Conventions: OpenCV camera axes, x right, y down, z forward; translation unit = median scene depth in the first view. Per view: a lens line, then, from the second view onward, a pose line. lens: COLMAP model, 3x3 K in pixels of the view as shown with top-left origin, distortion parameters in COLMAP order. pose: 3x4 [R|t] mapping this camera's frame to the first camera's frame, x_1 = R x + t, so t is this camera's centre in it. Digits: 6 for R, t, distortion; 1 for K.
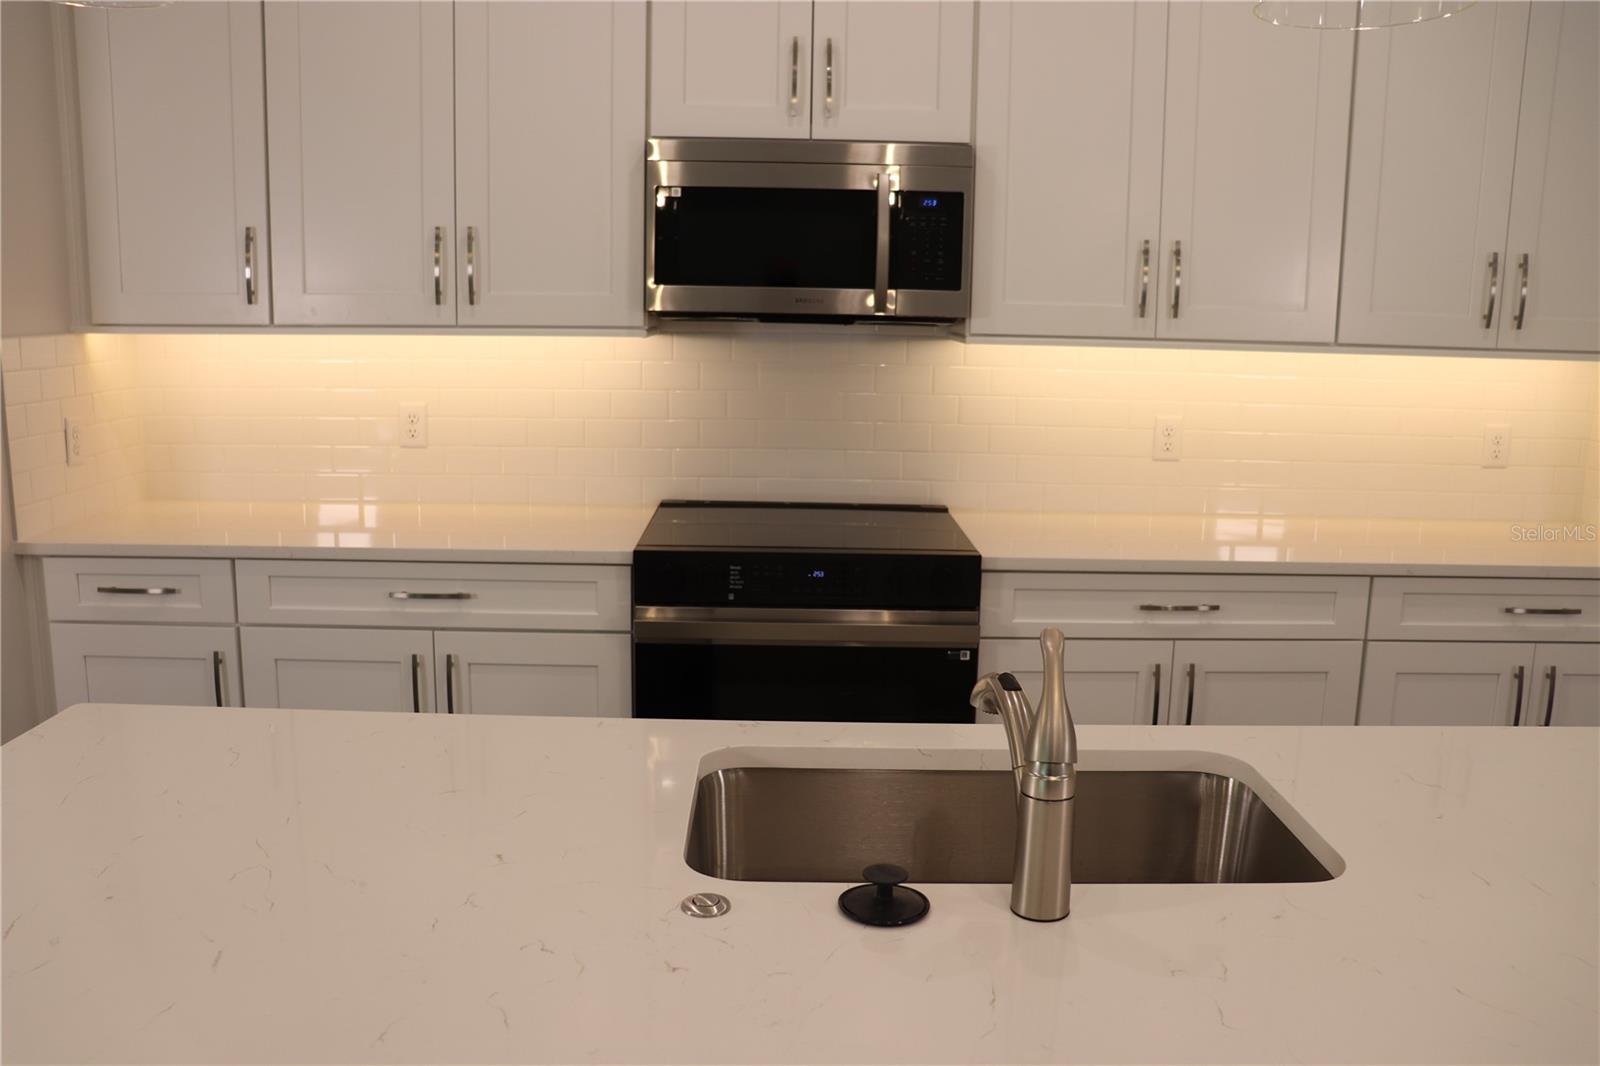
lens RADIAL K [[1223.2, 0, 800.0], [0, 1223.2, 533.0], [0, 0, 1]] dist [-0.060950, 0.002665]
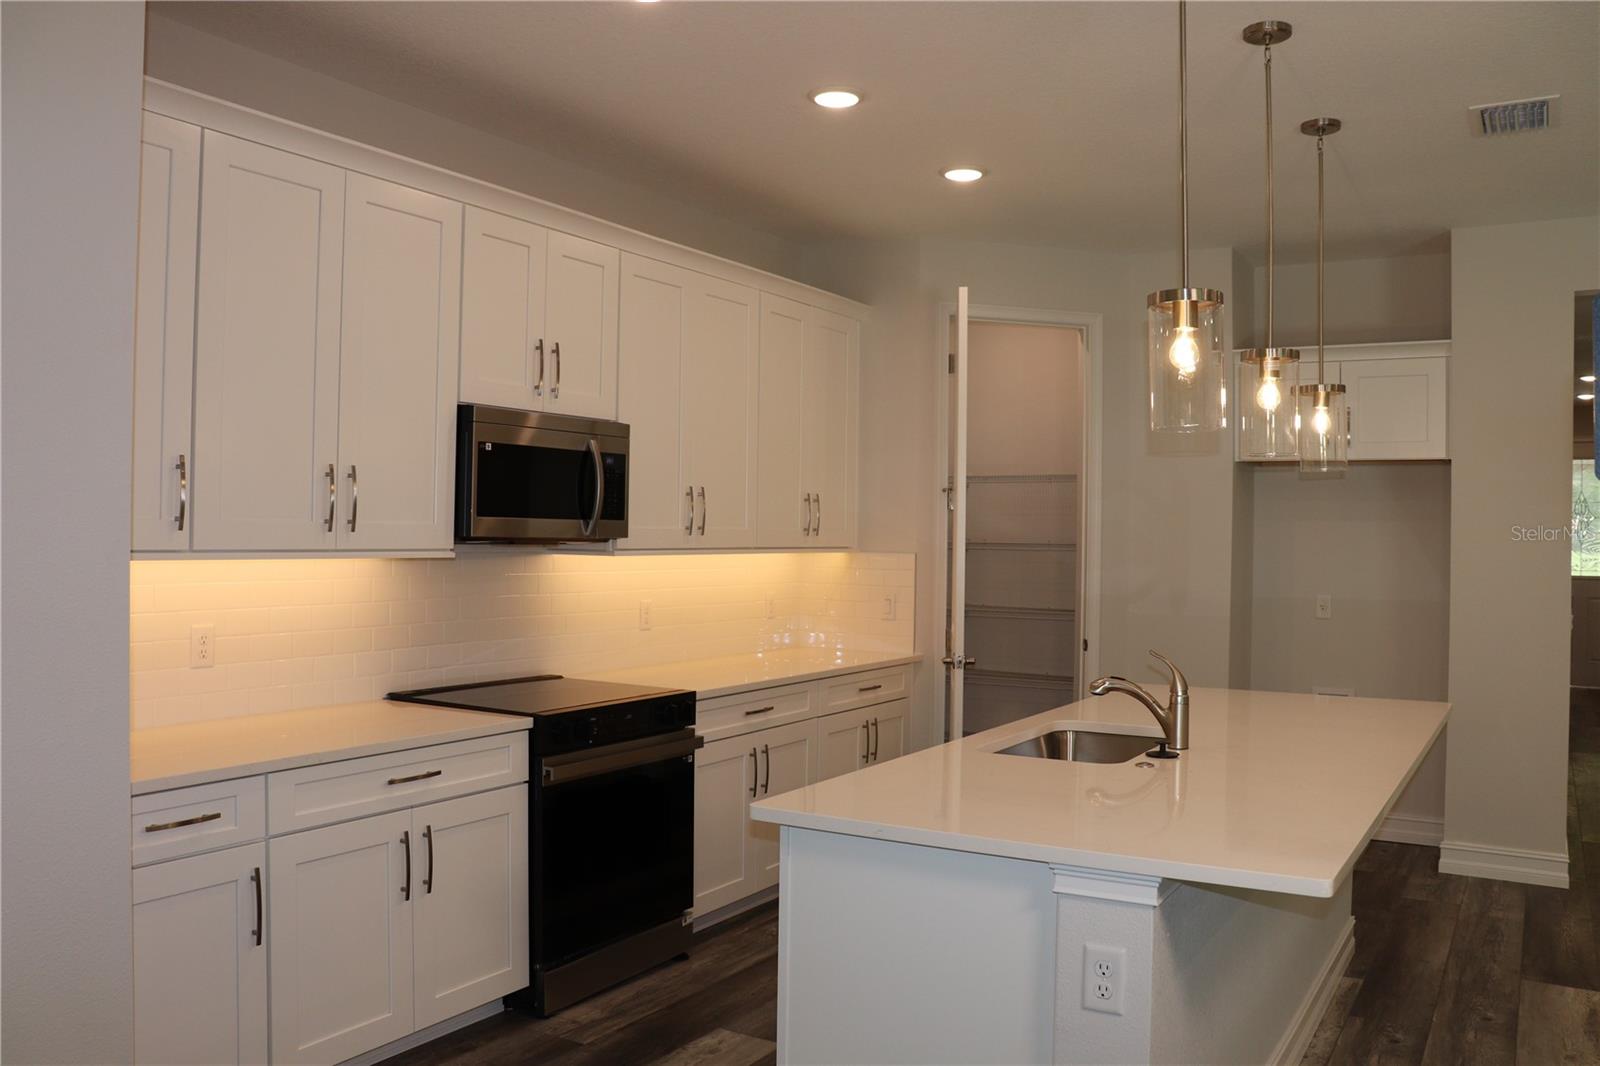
lens RADIAL K [[1386.6, 0, 800.0], [0, 1386.6, 533.0], [0, 0, 1]] dist [-0.007600, 0.000405]
pose [[0.508323, -0.009270, 0.861116, -1.176655], [0.150859, 0.985438, -0.078445, -0.018120], [-0.847850, 0.169782, 0.502320, -0.019917]]
